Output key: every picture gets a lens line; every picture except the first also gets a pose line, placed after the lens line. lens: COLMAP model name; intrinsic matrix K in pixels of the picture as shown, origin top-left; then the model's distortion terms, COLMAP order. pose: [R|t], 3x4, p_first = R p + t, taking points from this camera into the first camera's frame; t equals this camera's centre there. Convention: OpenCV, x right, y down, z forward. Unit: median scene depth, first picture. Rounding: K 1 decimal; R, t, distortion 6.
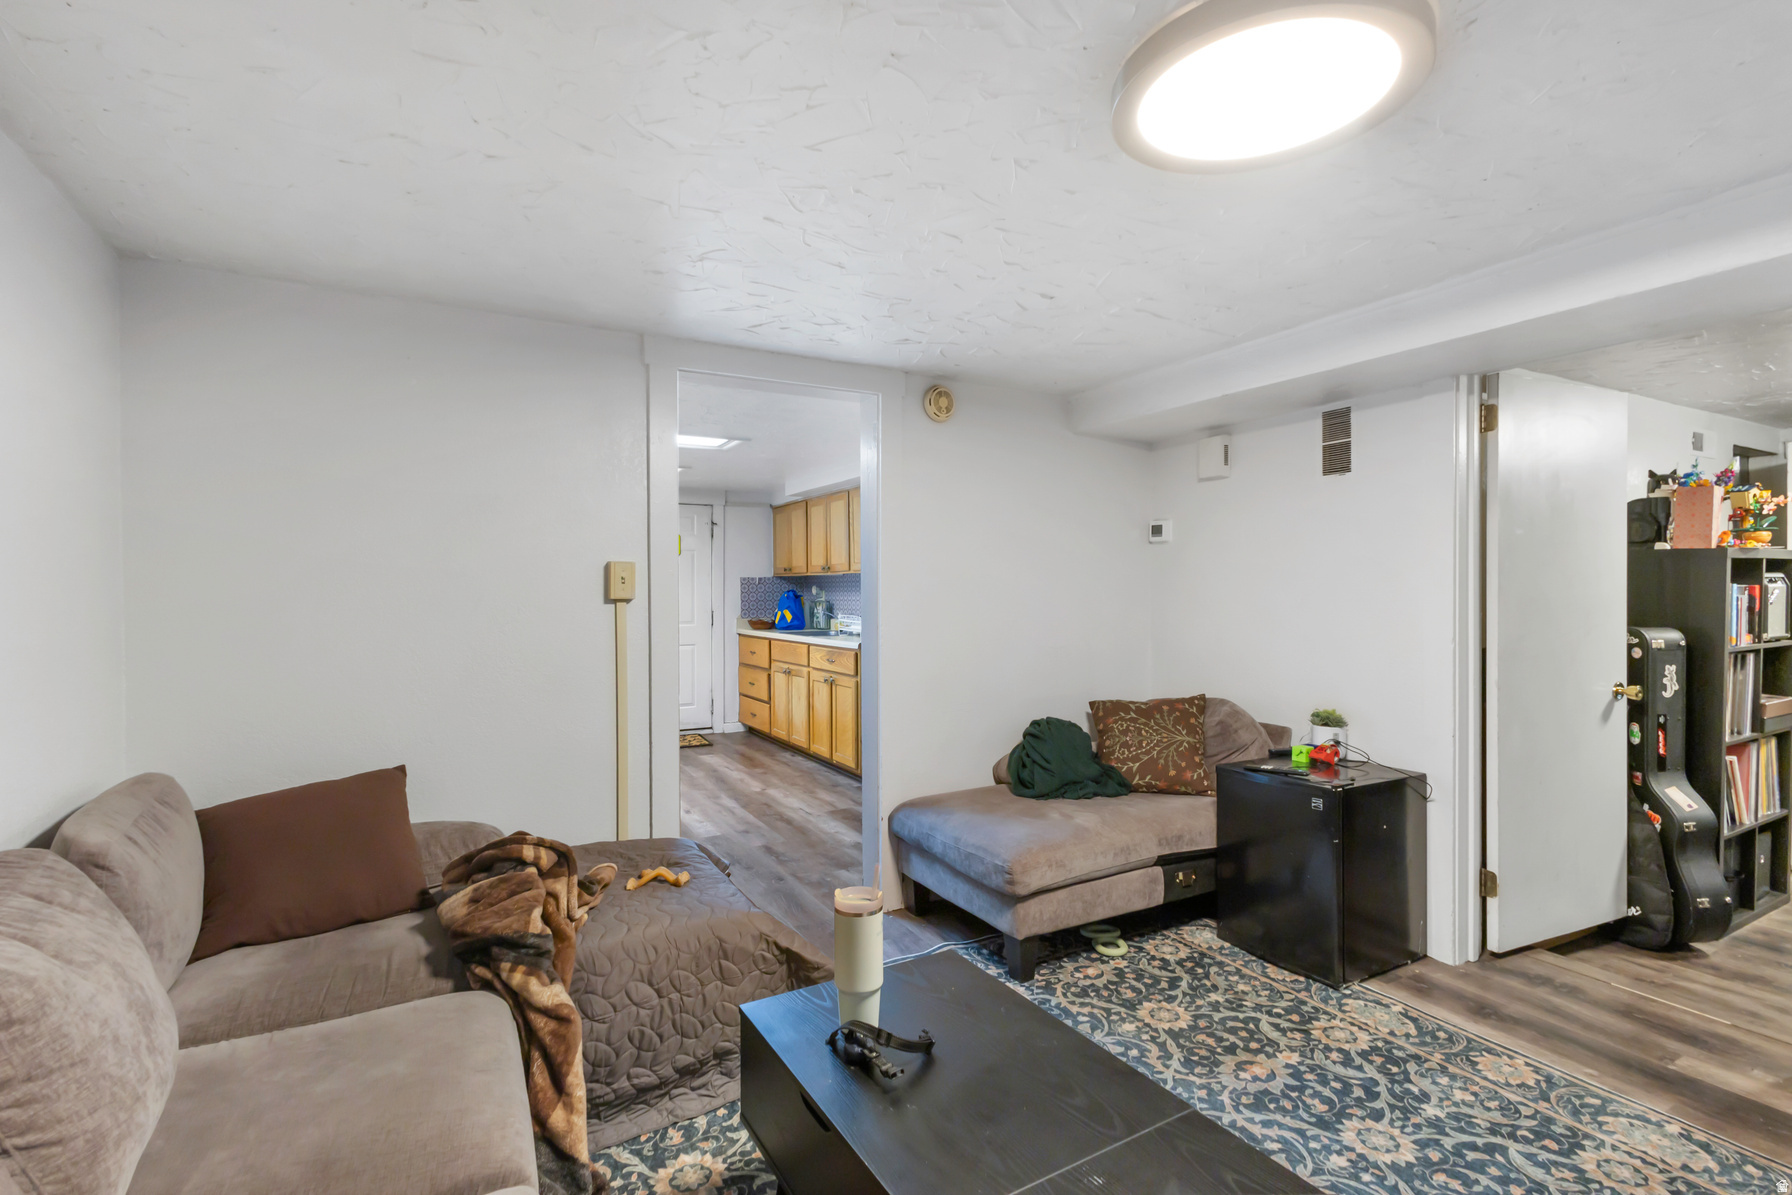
lens RADIAL K [[831.3, 0, 898.2], [0, 831.3, 587.7], [0, 0, 1]] dist [0.000522, -0.001426]
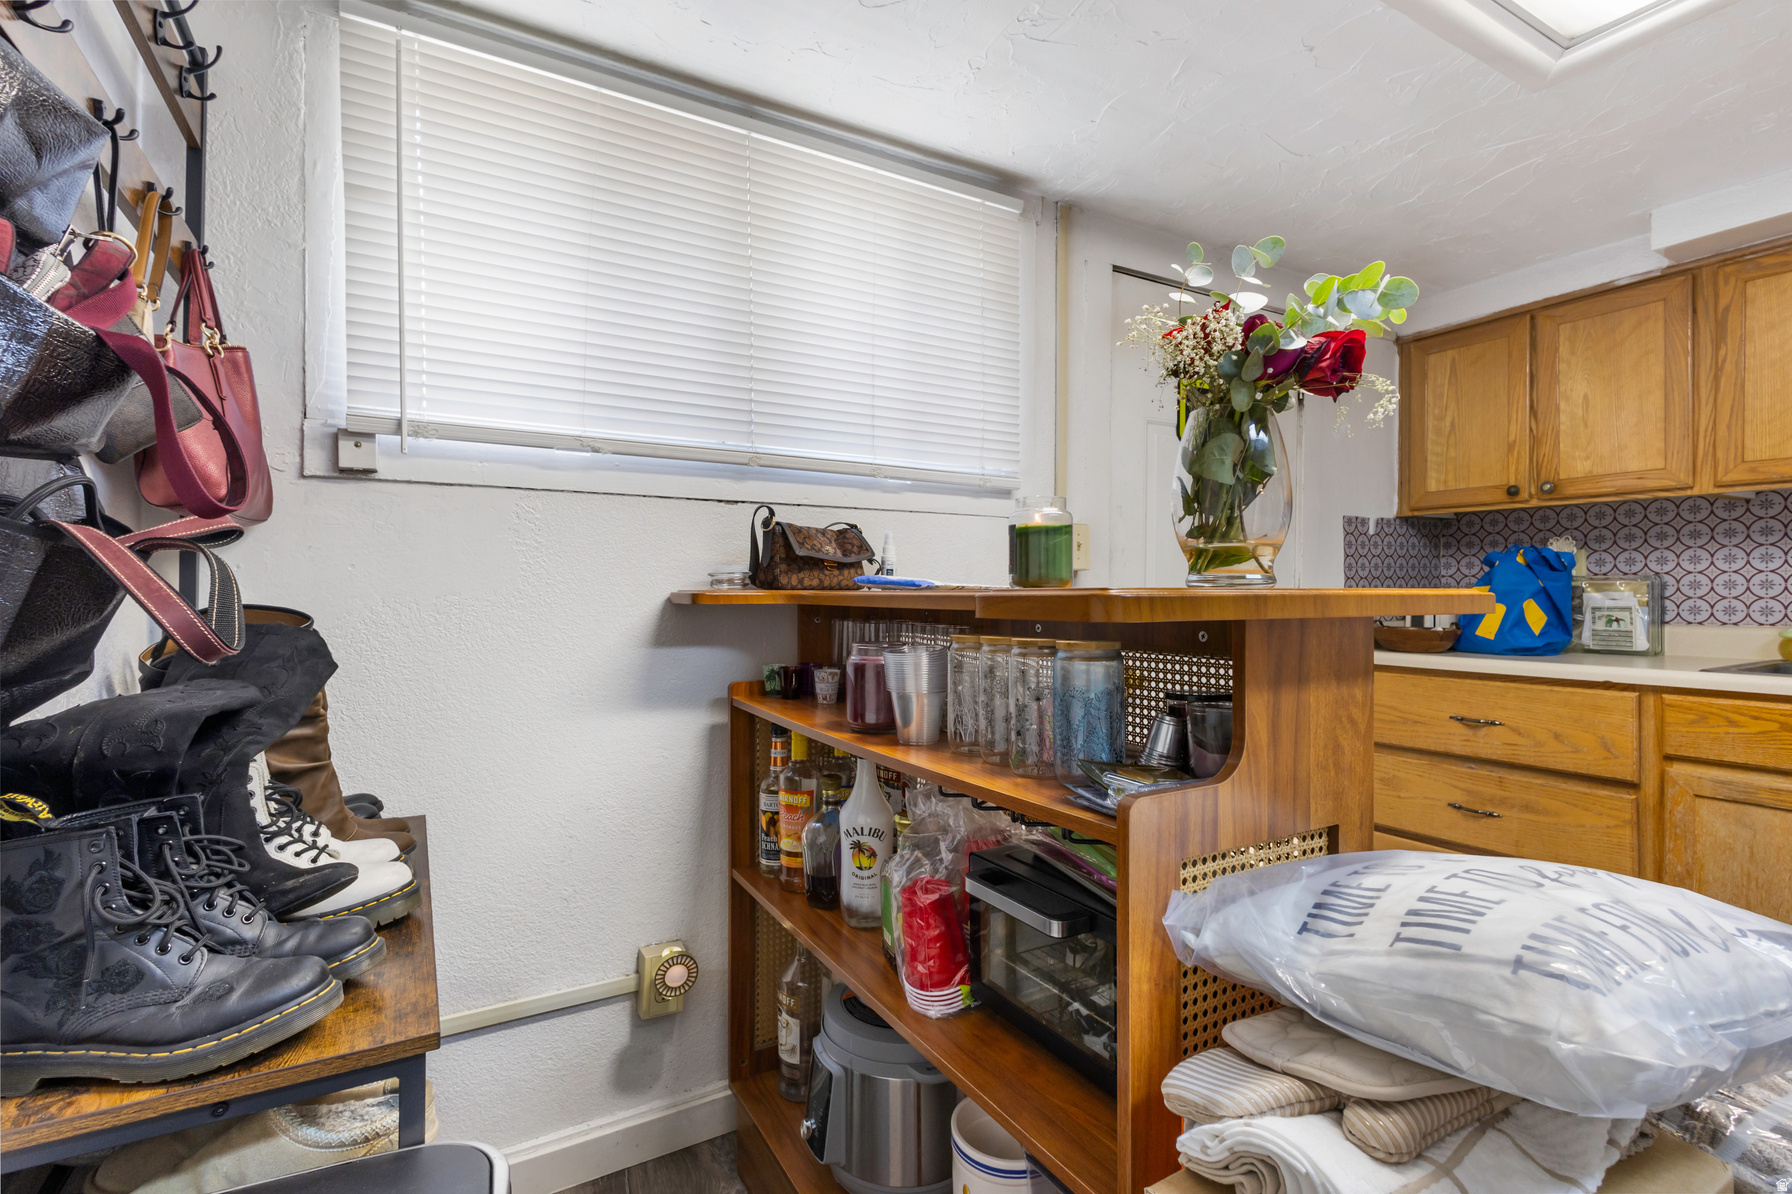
lens RADIAL K [[831.3, 0, 898.2], [0, 831.3, 587.2], [0, 0, 1]] dist [0.000522, -0.001426]
pose [[0.999981, 0.004018, -0.004686, -0.404683], [-0.003998, 0.999983, 0.004245, 0.020404], [0.004703, -0.004226, 0.999980, 0.633724]]
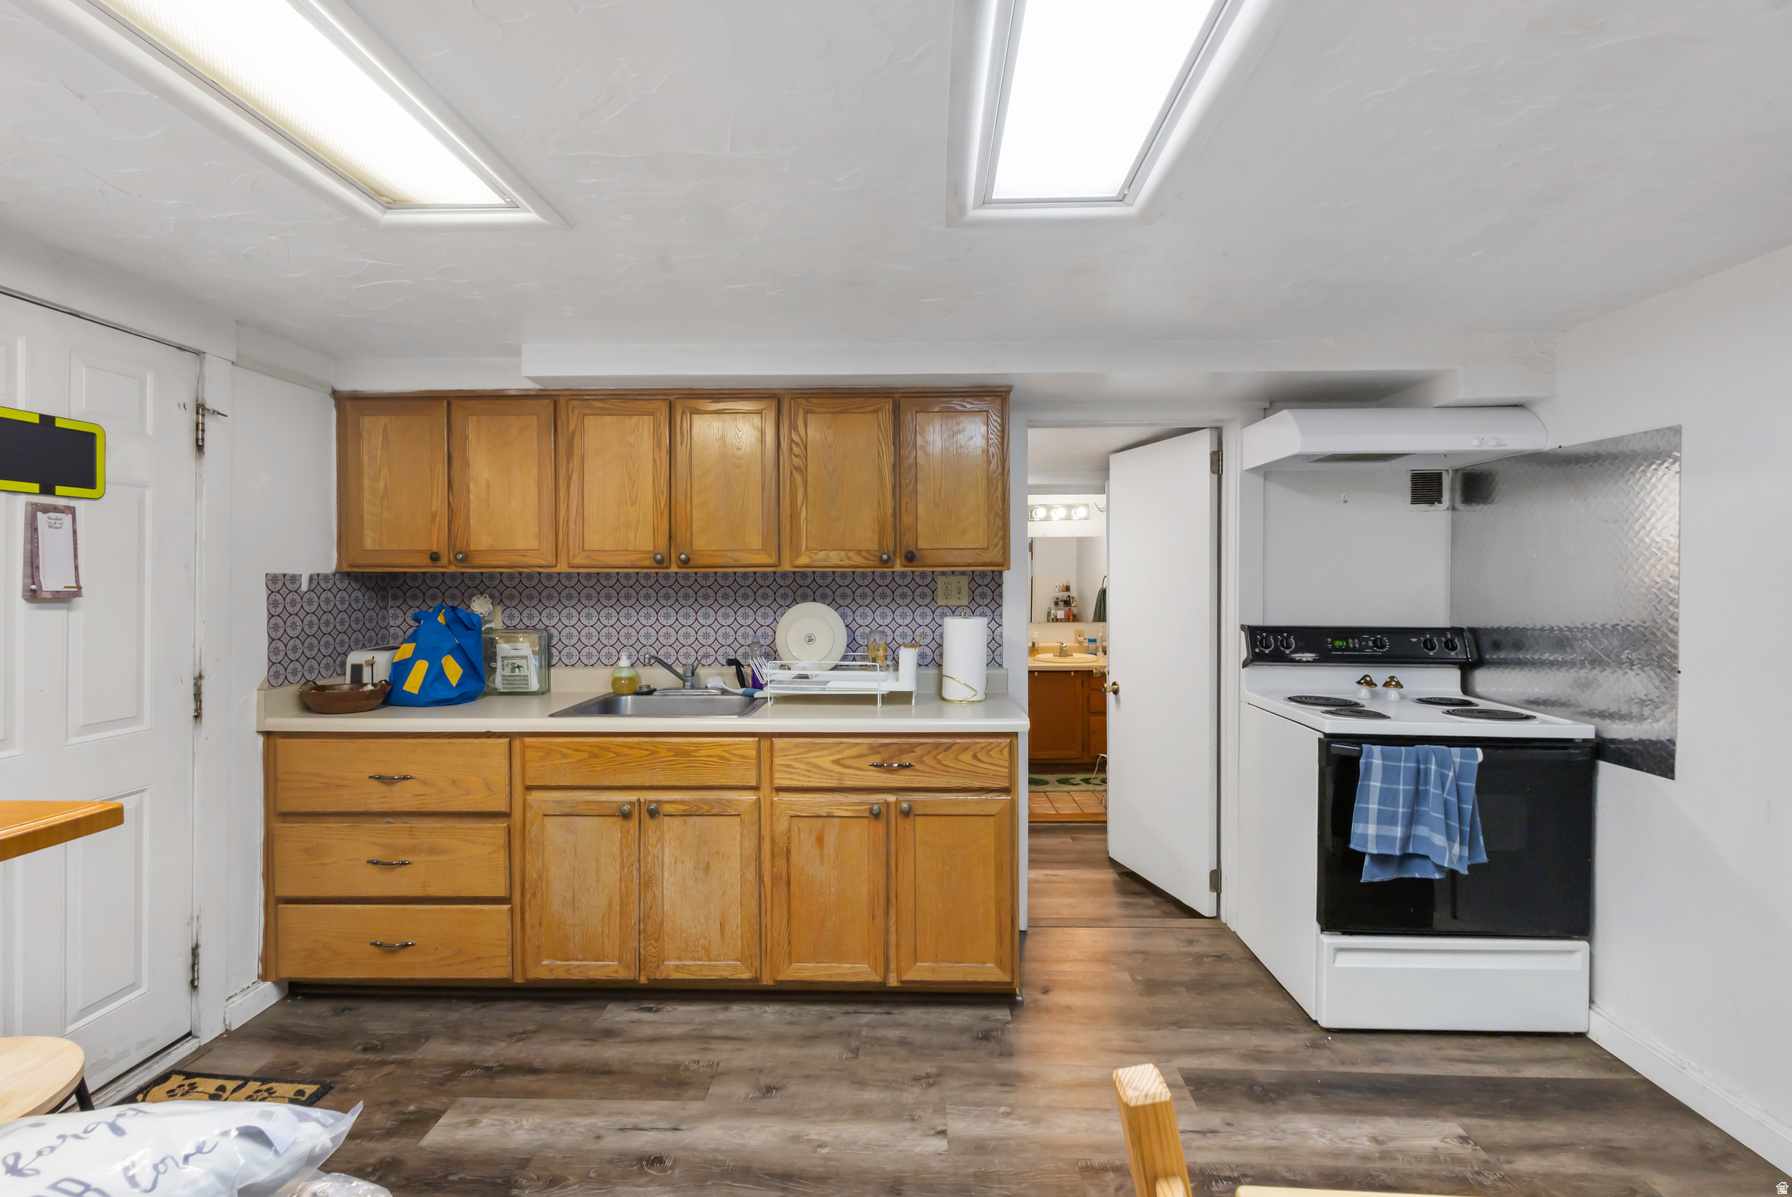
lens RADIAL K [[831.3, 0, 898.2], [0, 831.3, 588.7], [0, 0, 1]] dist [0.000522, -0.001426]
pose [[0.516451, -0.005006, 0.856302, -0.365498], [0.000008, 0.999983, 0.005841, -0.008514], [-0.856317, -0.003009, 0.516443, 0.599311]]
